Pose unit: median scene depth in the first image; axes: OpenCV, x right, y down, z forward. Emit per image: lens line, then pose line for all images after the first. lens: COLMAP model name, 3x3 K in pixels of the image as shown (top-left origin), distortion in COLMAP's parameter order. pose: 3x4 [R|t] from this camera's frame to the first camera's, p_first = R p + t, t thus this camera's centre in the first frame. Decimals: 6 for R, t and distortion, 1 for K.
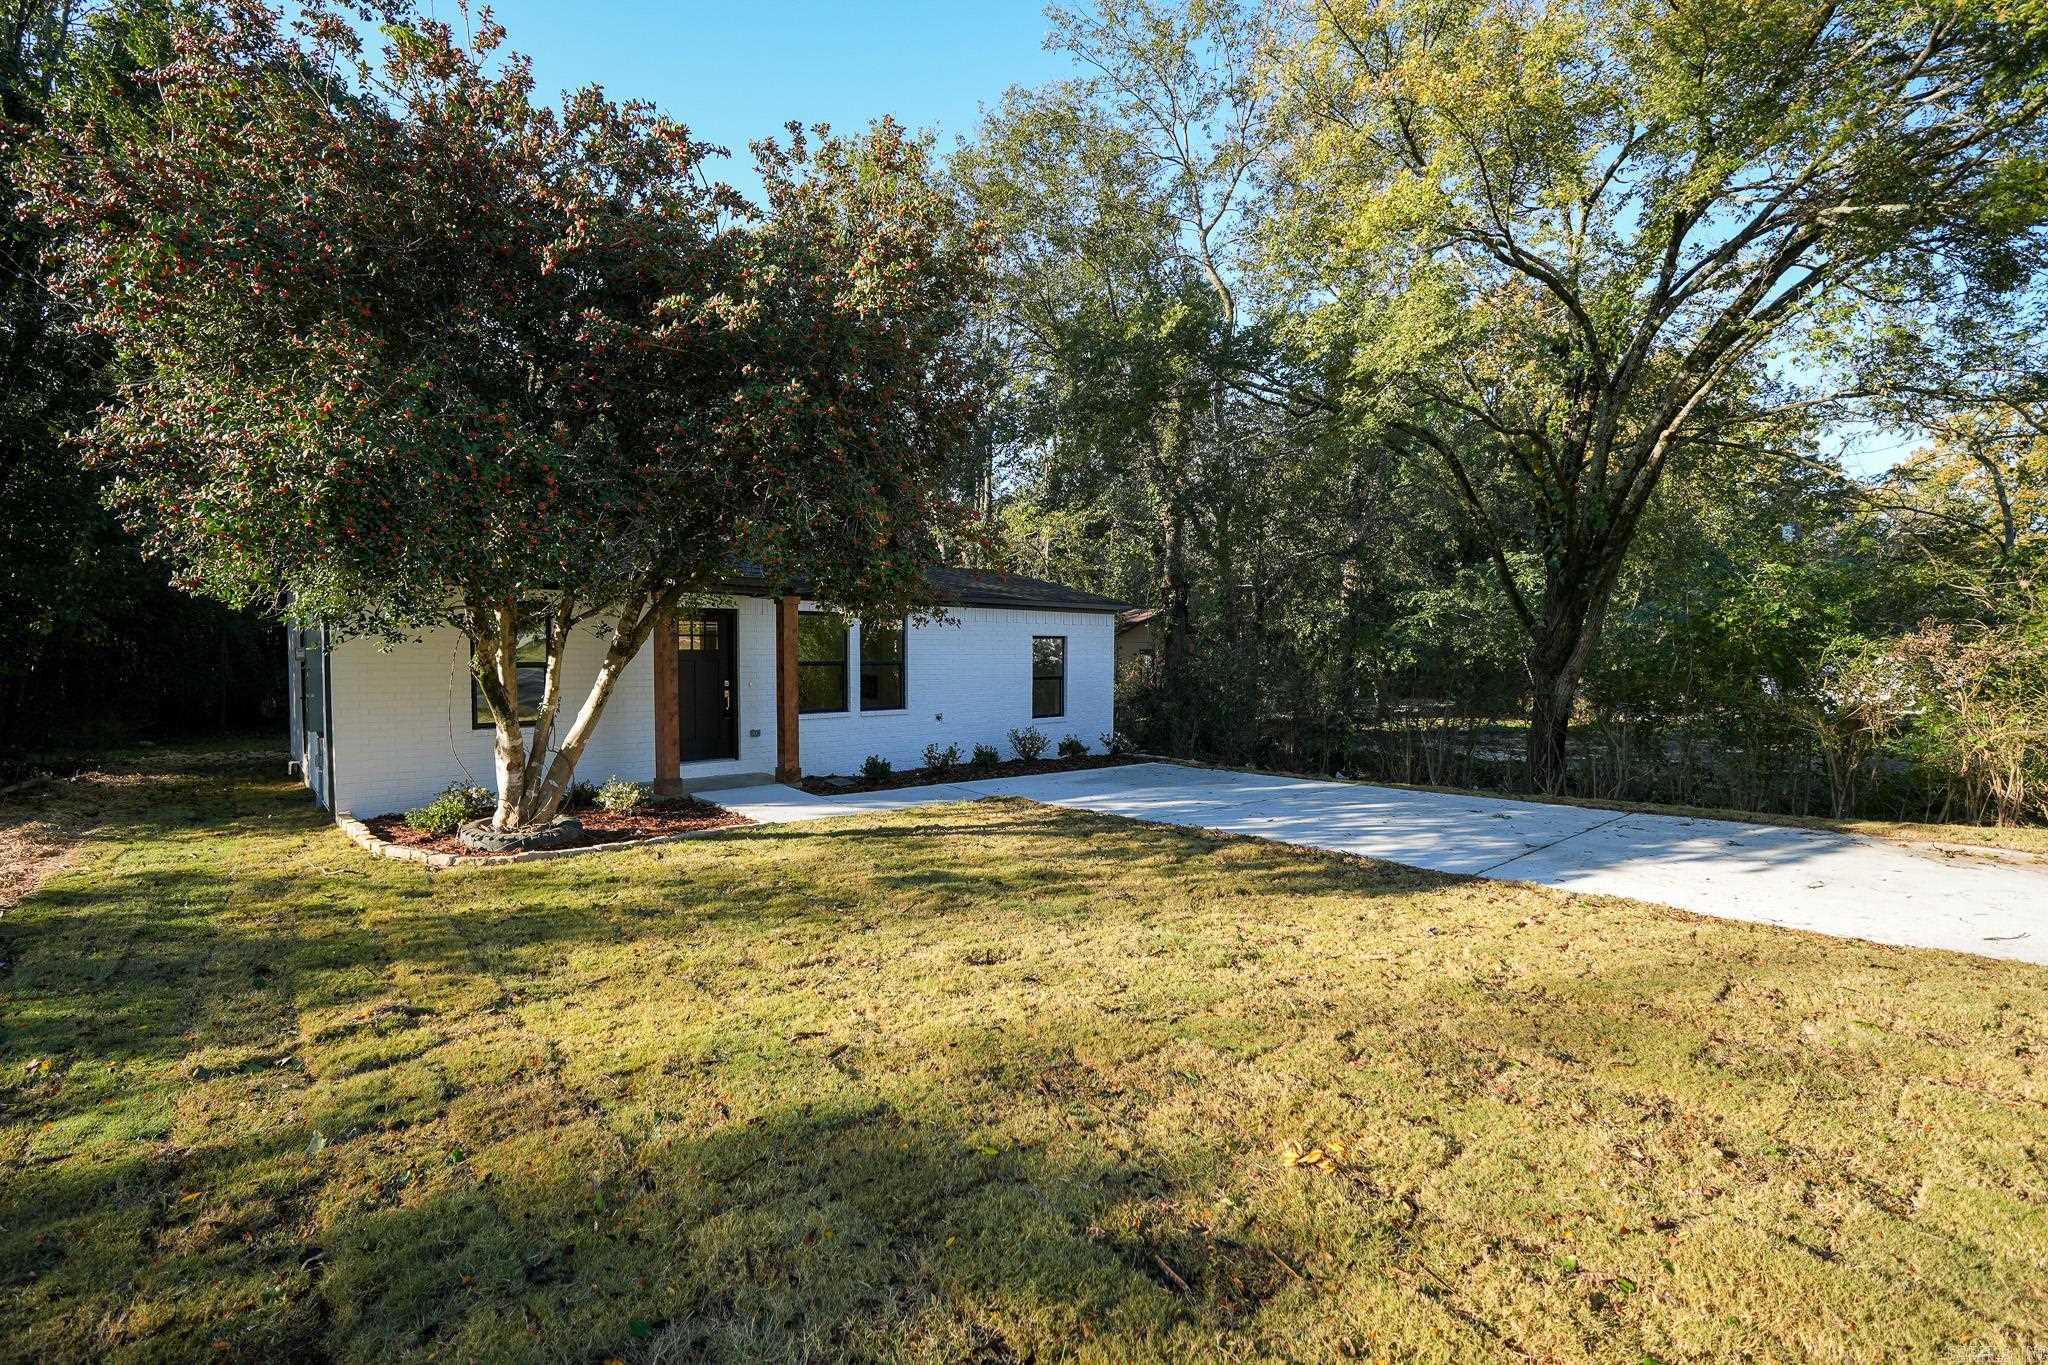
lens RADIAL K [[930.9, 0, 1024.0], [0, 930.9, 682.5], [0, 0, 1]] dist [-0.056320, 0.000259]
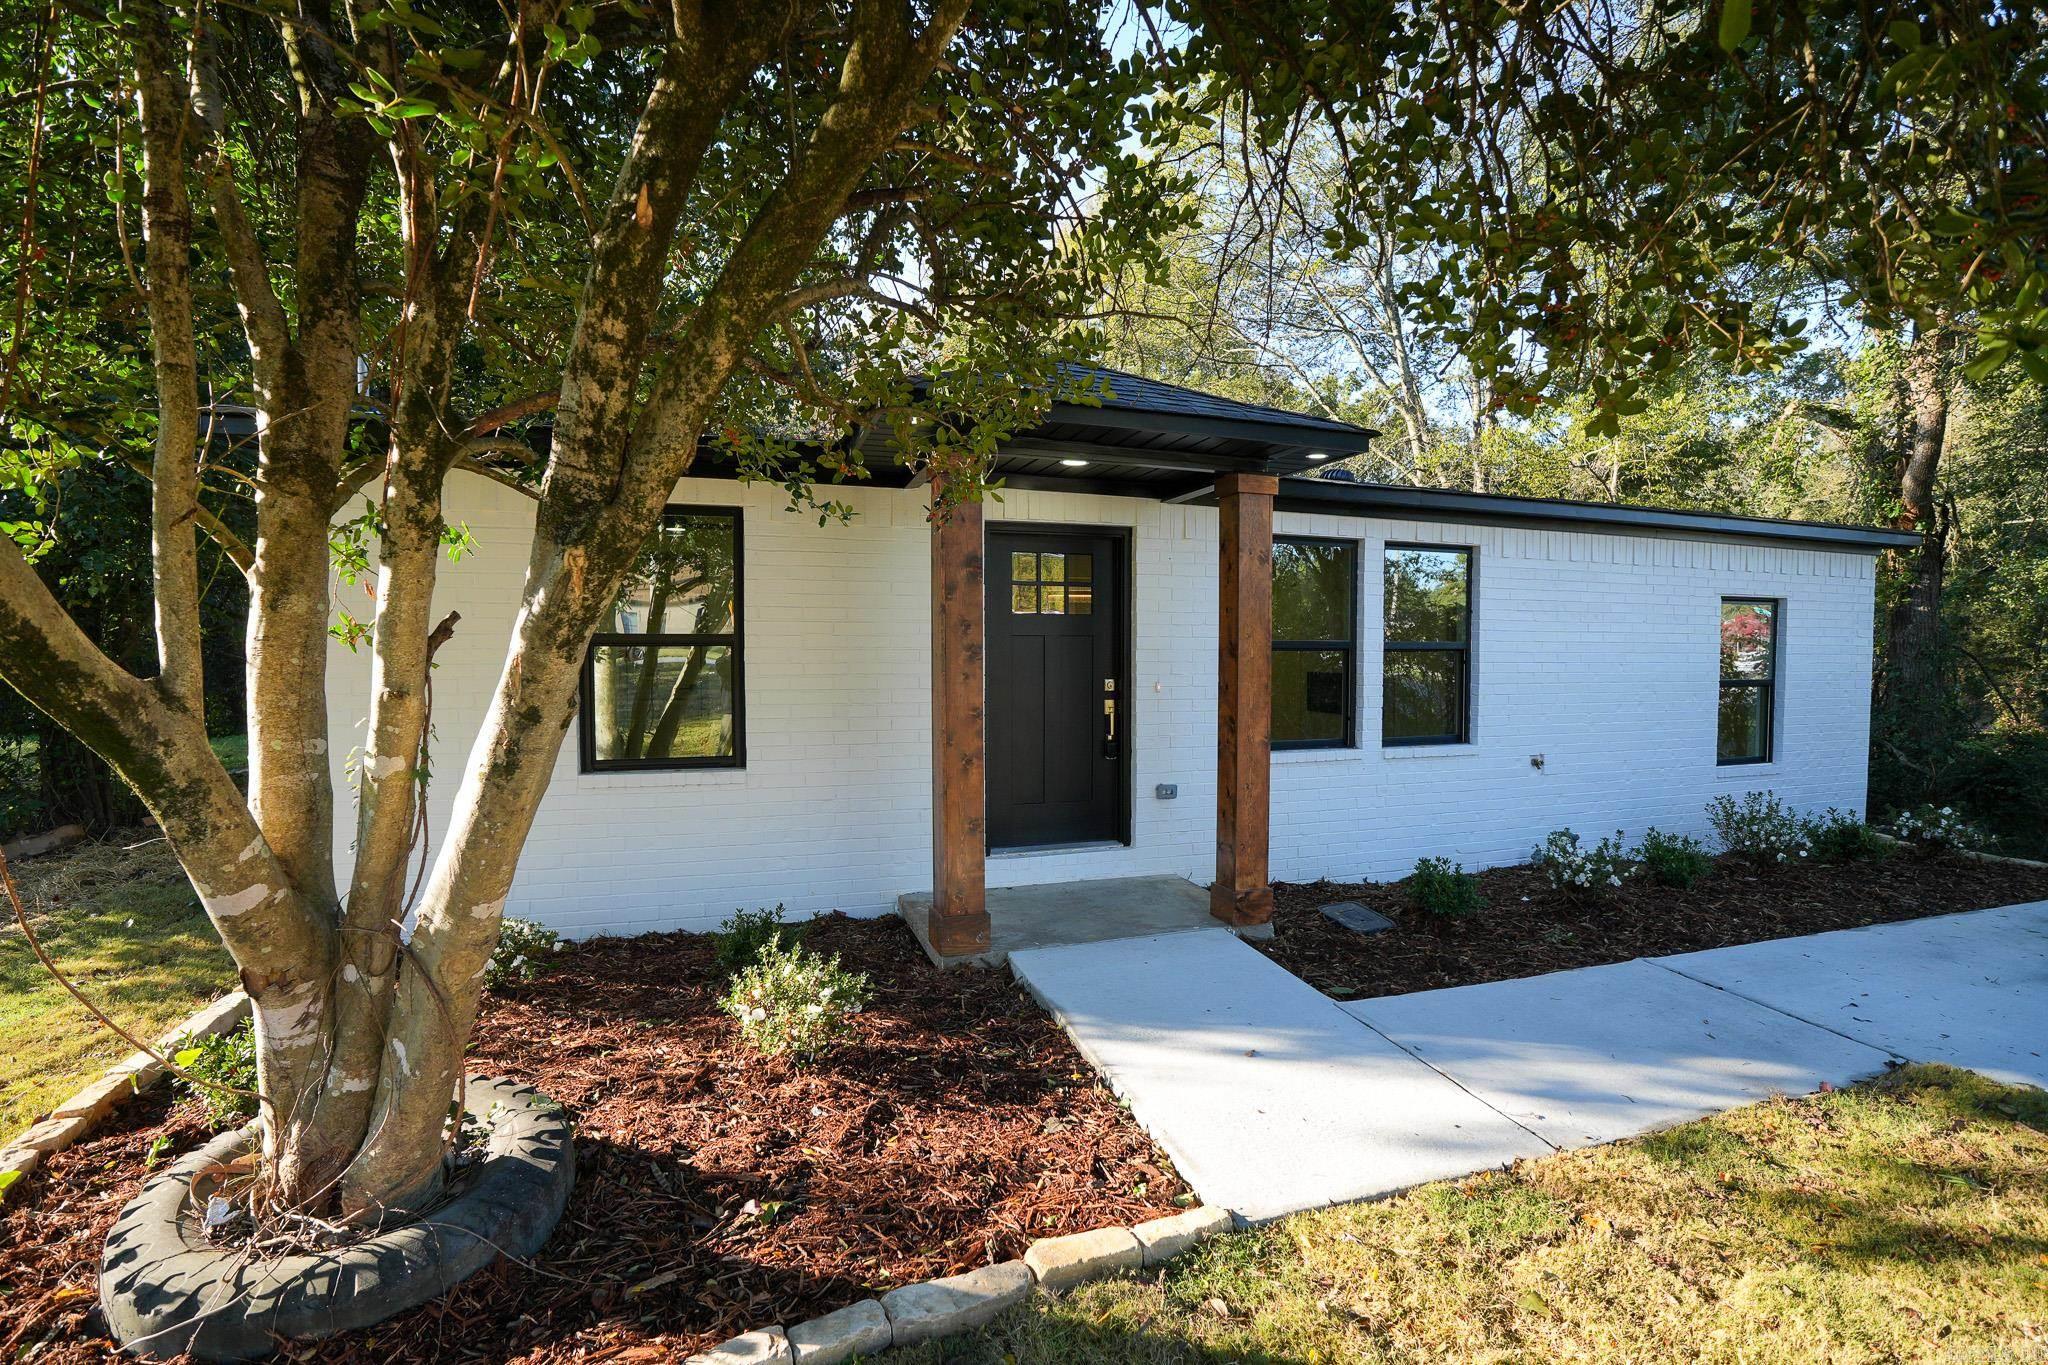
lens RADIAL K [[930.9, 0, 1024.0], [0, 930.9, 682.5], [0, 0, 1]] dist [-0.056320, 0.000259]
pose [[0.908606, 0.012142, -0.417477, -0.161387], [-0.014130, 0.999899, -0.001671, 0.001247], [0.417415, 0.007417, 0.908686, 0.547631]]
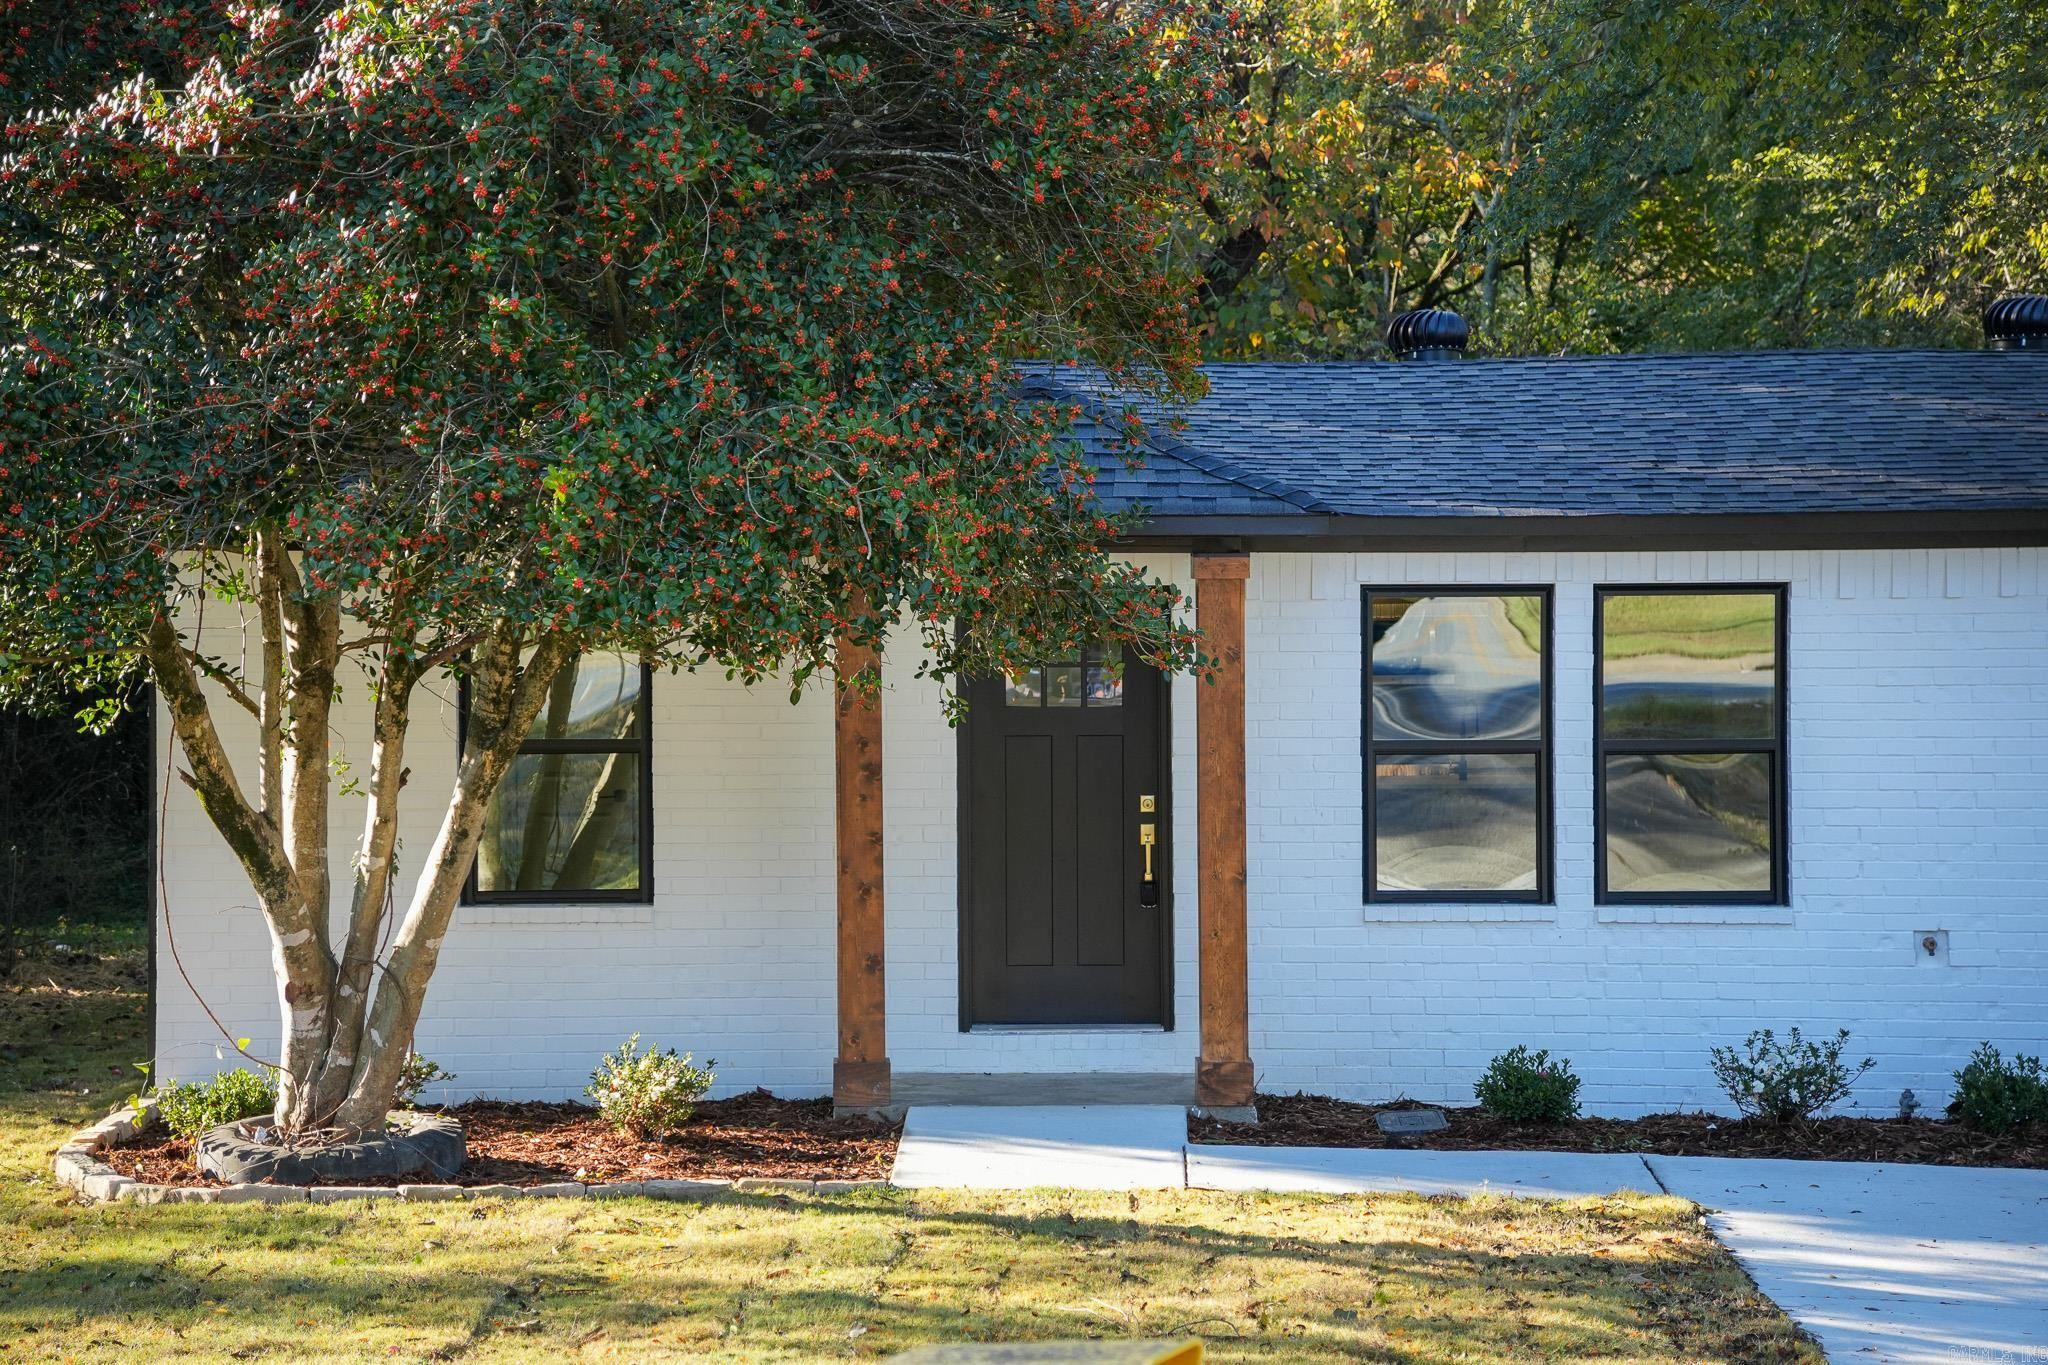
lens RADIAL K [[4414.7, 0, 1024.0], [0, 4414.7, 682.5], [0, 0, 1]] dist [0.678317, 0.137953]
pose [[0.746038, 0.011153, -0.665809, 0.743560], [-0.019339, 0.999801, -0.004921, -0.035338], [0.665622, 0.016547, 0.746106, -0.258713]]
